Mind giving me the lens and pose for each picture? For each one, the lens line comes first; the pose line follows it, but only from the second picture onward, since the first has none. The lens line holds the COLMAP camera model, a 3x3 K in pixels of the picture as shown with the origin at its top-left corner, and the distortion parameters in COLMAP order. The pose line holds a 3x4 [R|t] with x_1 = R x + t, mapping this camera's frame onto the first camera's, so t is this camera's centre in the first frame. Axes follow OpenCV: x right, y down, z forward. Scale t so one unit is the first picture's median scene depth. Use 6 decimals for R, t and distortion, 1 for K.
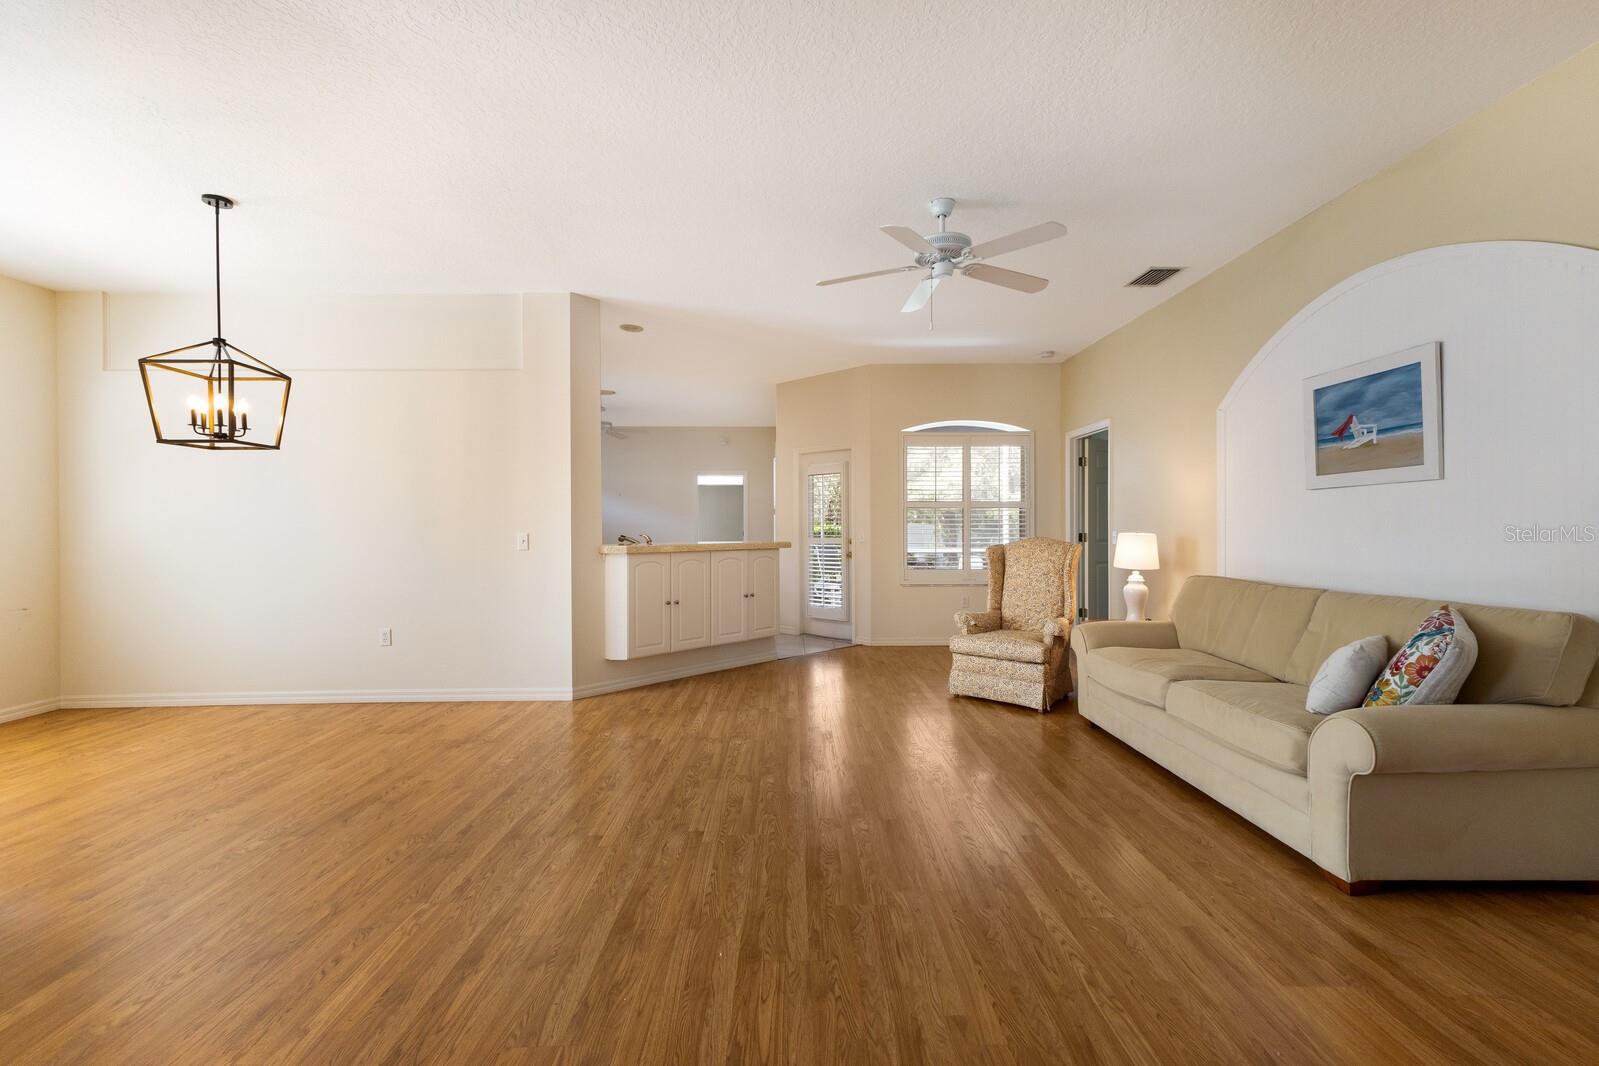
lens RADIAL K [[681.9, 0, 799.5], [0, 681.9, 533.0], [0, 0, 1]] dist [0.019627, -0.000163]
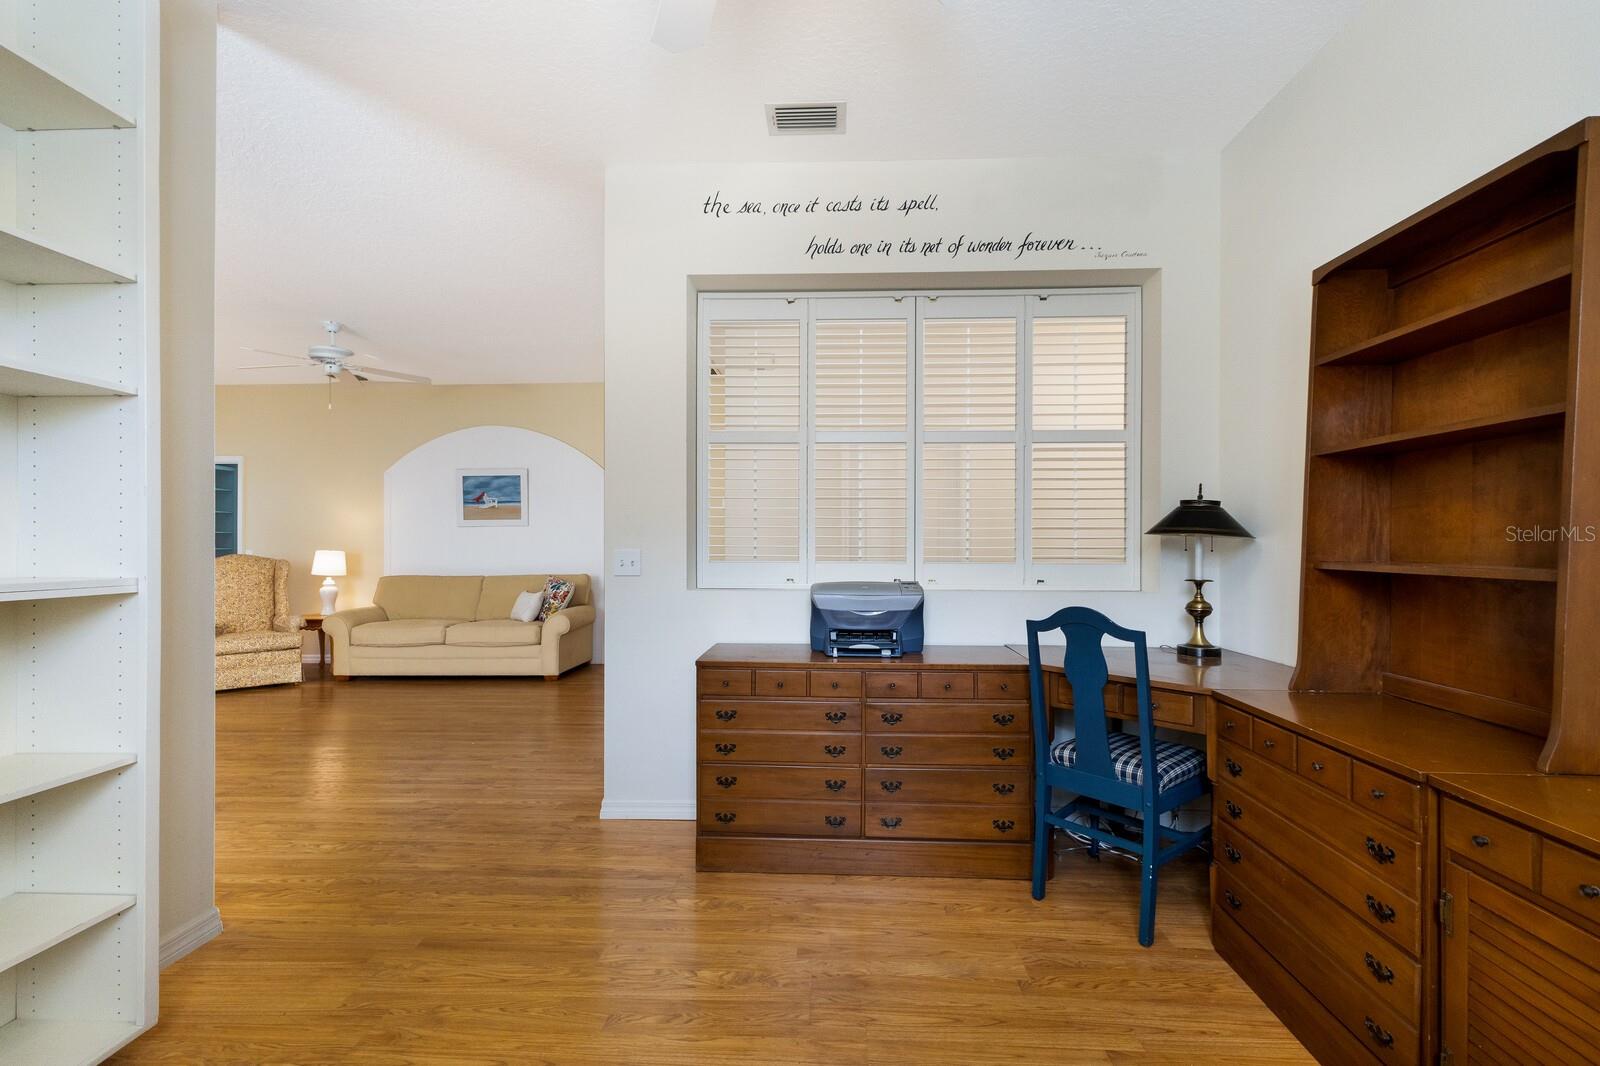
lens RADIAL K [[723.1, 0, 800.0], [0, 723.1, 533.0], [0, 0, 1]] dist [0.023004, -0.000025]
pose [[0.070224, 0.021988, 0.997289, -1.247304], [0.008489, 0.999708, -0.022639, 0.009419], [-0.997495, 0.010056, 0.070017, -0.097748]]
